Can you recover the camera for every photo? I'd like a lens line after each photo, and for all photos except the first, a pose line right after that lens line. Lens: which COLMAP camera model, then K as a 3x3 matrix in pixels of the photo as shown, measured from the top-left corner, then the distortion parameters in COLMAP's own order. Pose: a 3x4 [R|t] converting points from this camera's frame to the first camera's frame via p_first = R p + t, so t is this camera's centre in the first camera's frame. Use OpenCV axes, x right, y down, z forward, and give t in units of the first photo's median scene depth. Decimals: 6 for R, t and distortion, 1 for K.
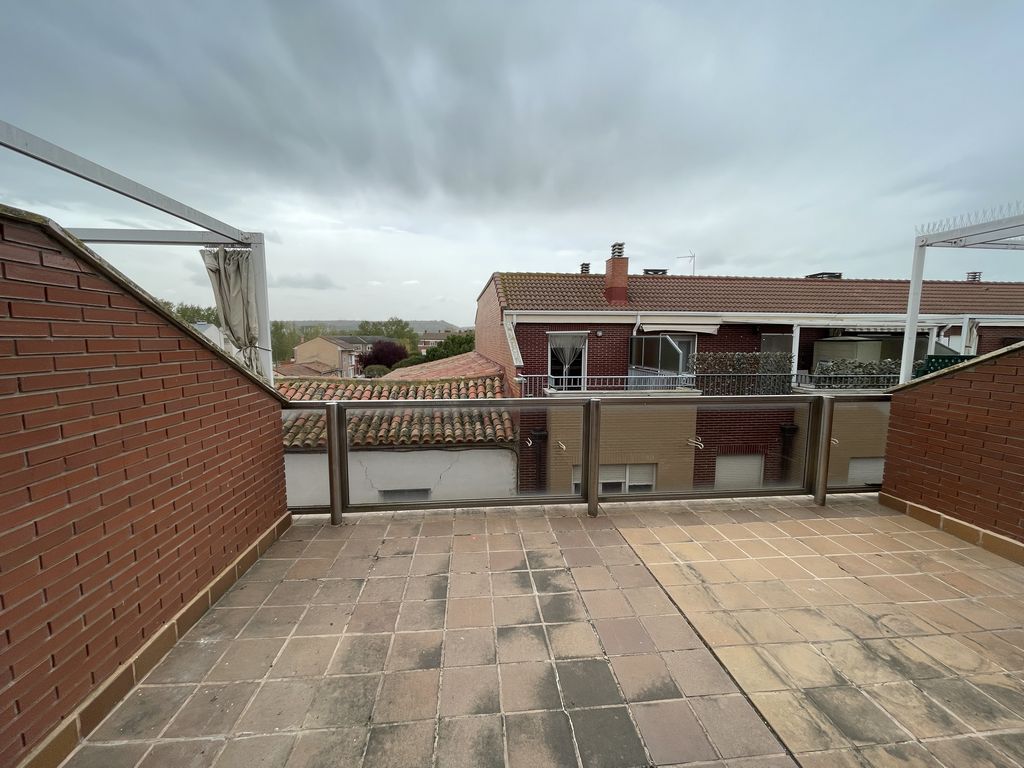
lens RADIAL K [[416.5, 0, 512.0], [0, 416.5, 382.1], [0, 0, 1]] dist [-0.000154, 0.000914]
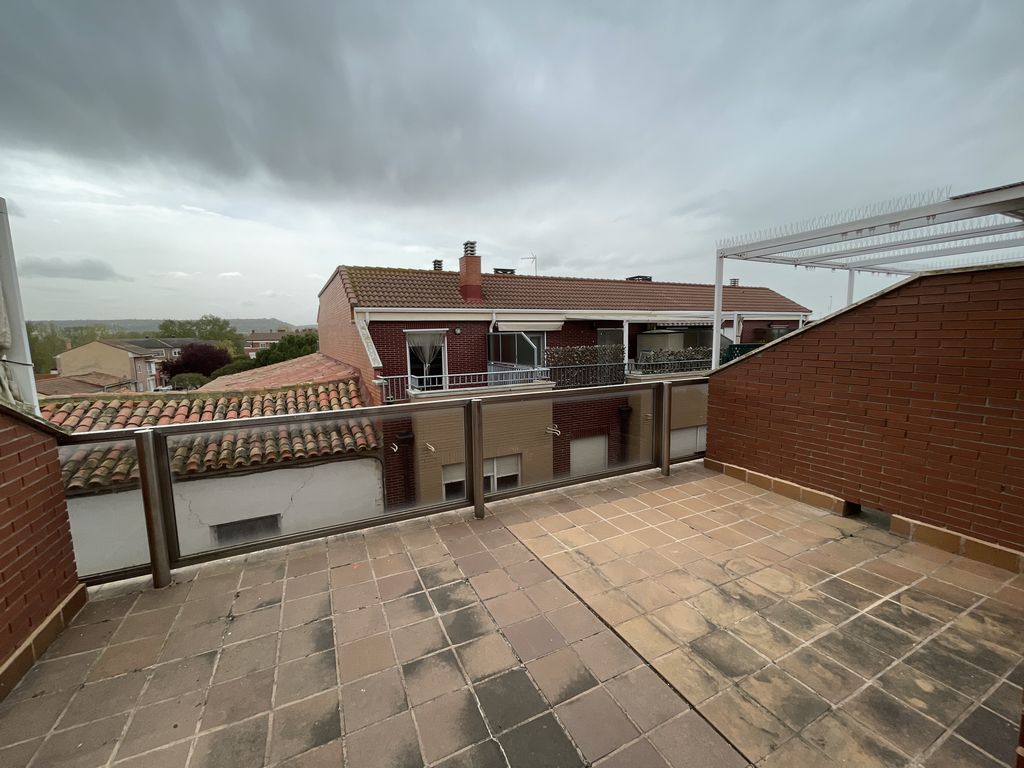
lens RADIAL K [[416.5, 0, 512.4], [0, 416.5, 379.2], [0, 0, 1]] dist [-0.000154, 0.000914]
pose [[0.938254, -0.057336, 0.341161, -0.049486], [0.057254, 0.998306, 0.010318, -0.011192], [-0.341175, 0.009852, 0.939948, 0.044924]]
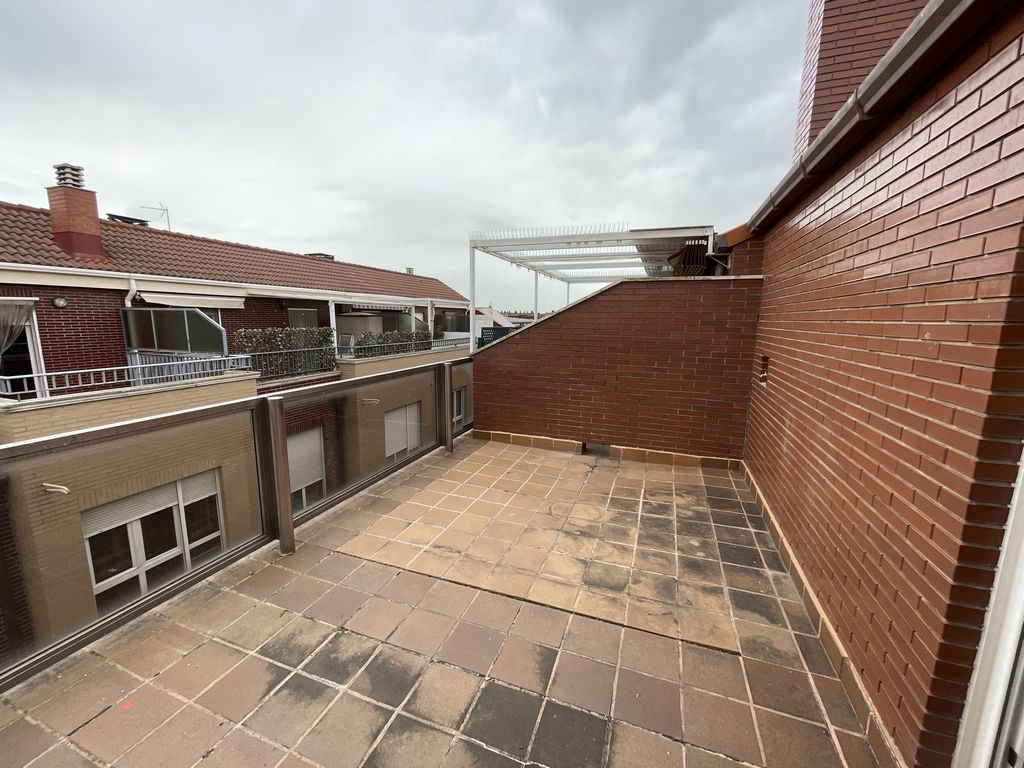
lens RADIAL K [[416.5, 0, 512.5], [0, 416.5, 380.6], [0, 0, 1]] dist [-0.000154, 0.000914]
pose [[0.436776, -0.132251, 0.889796, -0.246311], [0.081527, 0.990883, 0.107256, -0.029091], [-0.895868, 0.025696, 0.443576, 0.296519]]
